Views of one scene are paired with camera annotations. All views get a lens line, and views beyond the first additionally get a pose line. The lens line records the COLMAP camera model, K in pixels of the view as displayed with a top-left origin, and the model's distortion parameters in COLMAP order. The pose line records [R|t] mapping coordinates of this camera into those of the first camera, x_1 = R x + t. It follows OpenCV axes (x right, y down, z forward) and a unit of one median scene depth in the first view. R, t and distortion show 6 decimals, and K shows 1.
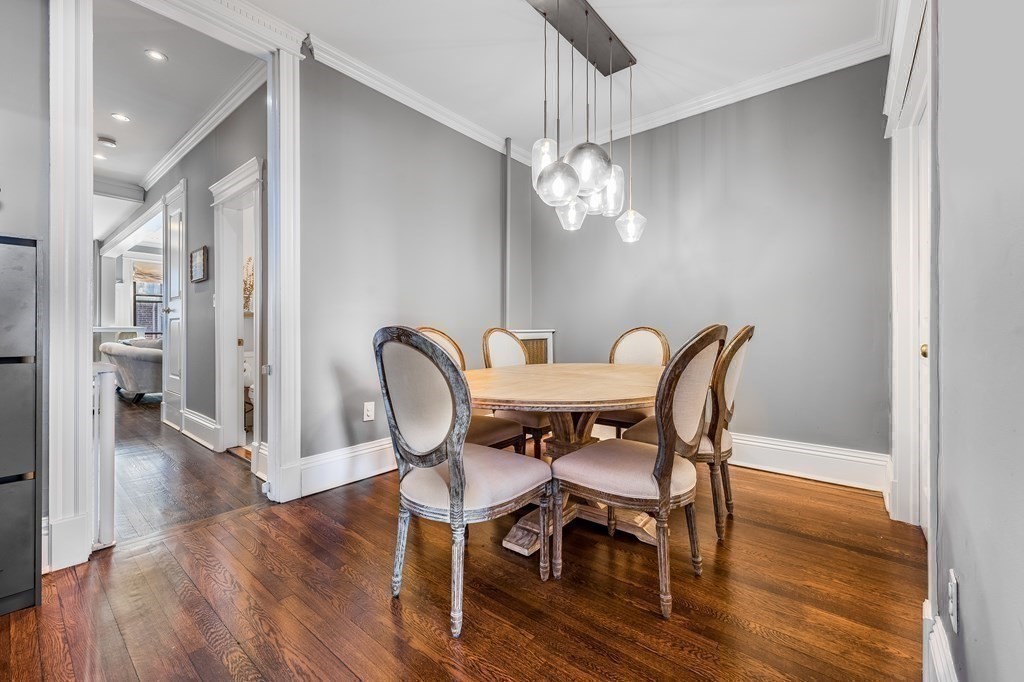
lens RADIAL K [[413.6, 0, 510.0], [0, 413.6, 329.0], [0, 0, 1]] dist [0.003124, 0.000195]
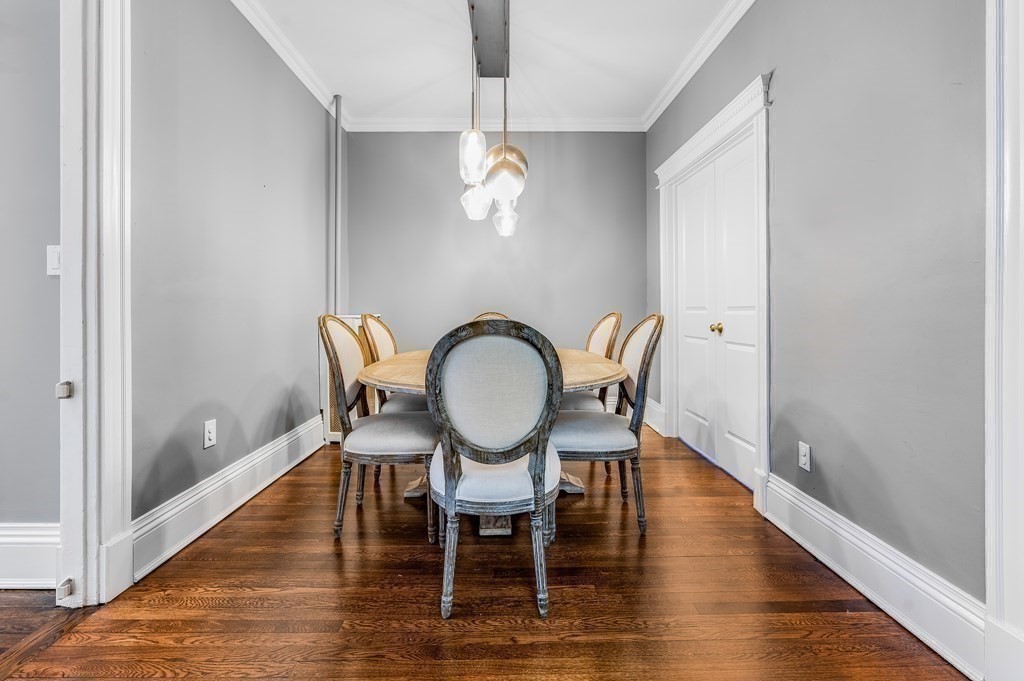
lens RADIAL K [[427.9, 0, 510.2], [0, 427.9, 309.3], [0, 0, 1]] dist [0.001797, 0.000065]
pose [[0.769952, -0.001143, 0.638100, -0.795719], [0.000616, 0.999999, 0.001048, -0.026865], [-0.638101, -0.000414, 0.769952, 0.205674]]
